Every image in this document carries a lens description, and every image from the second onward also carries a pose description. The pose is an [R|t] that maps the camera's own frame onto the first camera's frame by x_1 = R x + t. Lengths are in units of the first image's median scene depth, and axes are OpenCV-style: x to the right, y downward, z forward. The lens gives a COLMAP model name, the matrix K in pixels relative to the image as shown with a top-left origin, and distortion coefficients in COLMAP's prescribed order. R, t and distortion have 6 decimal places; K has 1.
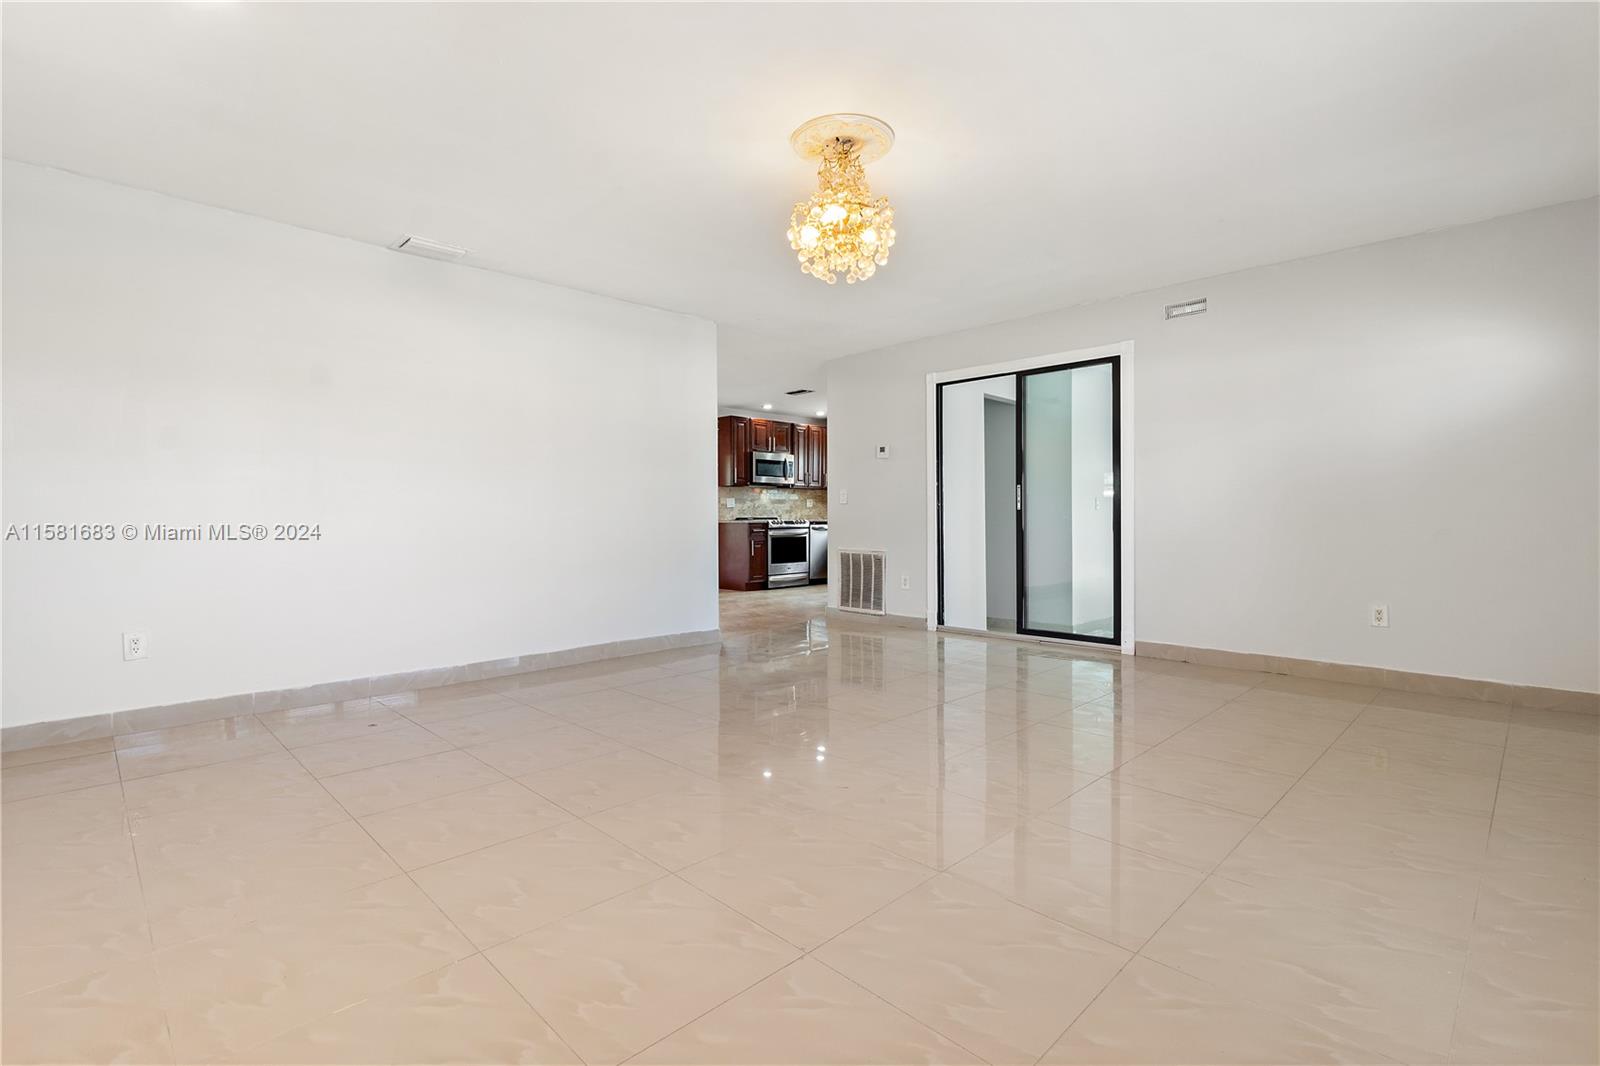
lens RADIAL K [[737.9, 0, 800.8], [0, 737.9, 524.9], [0, 0, 1]] dist [0.000682, -0.000066]
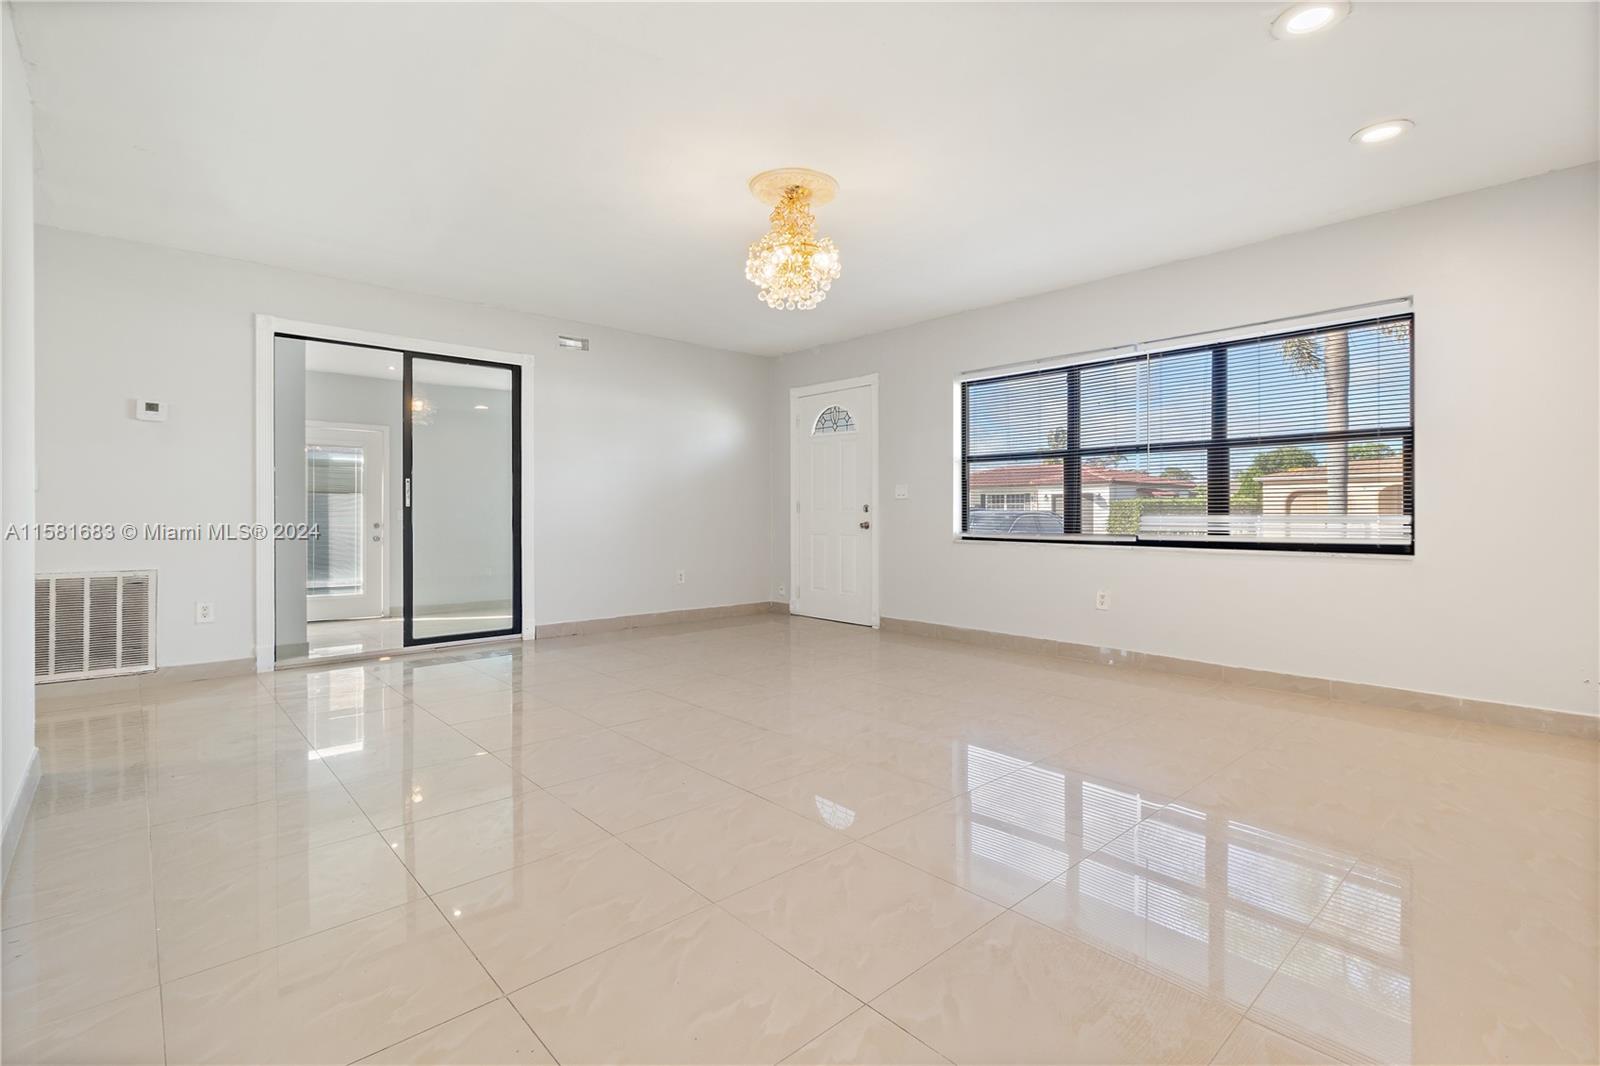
lens RADIAL K [[737.9, 0, 800.8], [0, 737.9, 524.9], [0, 0, 1]] dist [0.000682, -0.000066]
pose [[0.042223, -0.015510, 0.998988, -0.627436], [0.008513, 0.999849, 0.015163, -0.008867], [-0.999072, 0.007864, 0.042349, 0.537619]]
